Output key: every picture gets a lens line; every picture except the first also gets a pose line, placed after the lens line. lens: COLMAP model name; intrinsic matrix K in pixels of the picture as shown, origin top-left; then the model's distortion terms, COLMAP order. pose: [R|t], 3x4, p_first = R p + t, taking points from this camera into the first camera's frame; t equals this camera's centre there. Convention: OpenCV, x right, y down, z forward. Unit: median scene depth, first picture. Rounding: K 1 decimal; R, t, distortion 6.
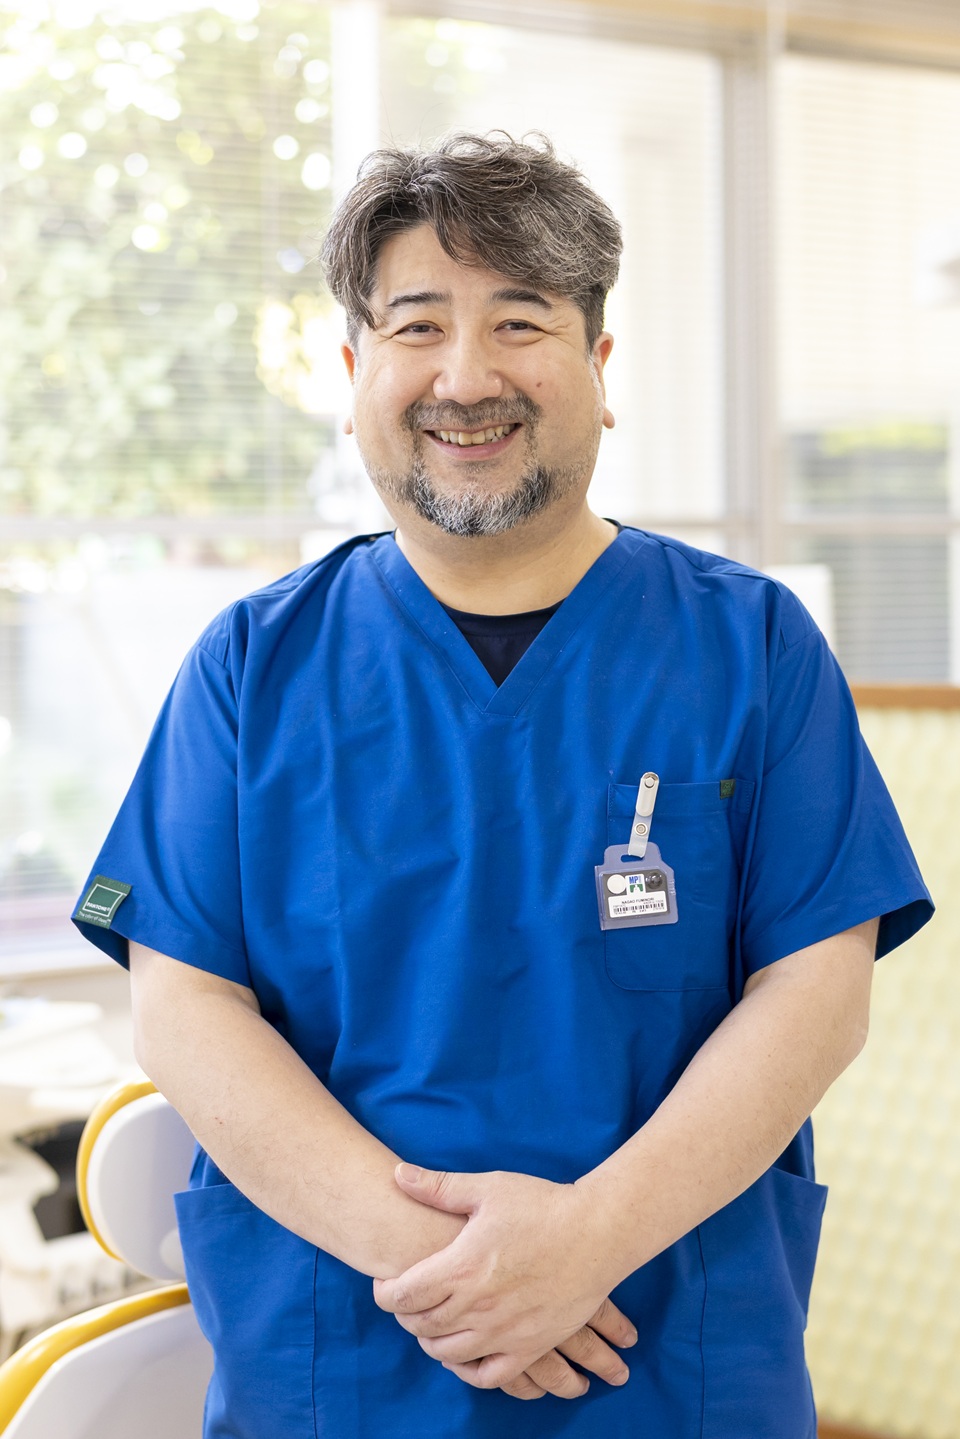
lens RADIAL K [[3401.0, 0, 490.6], [0, 3401.0, 725.2], [0, 0, 1]] dist [-0.008825, 0.000000]
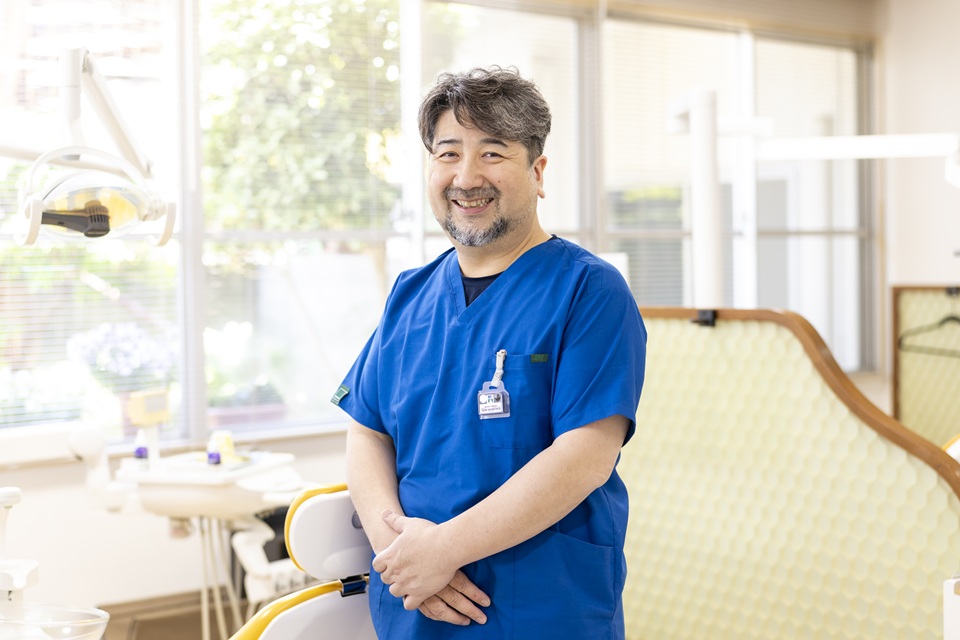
lens RADIAL K [[2268.9, 0, 475.0], [0, 2268.9, 315.6], [0, 0, 1]] dist [-0.008825, 0.000000]
pose [[0.999708, -0.001191, 0.024118, -0.033746], [0.001254, 0.999996, -0.002601, -0.002710], [-0.024115, 0.002630, 0.999706, -0.458987]]
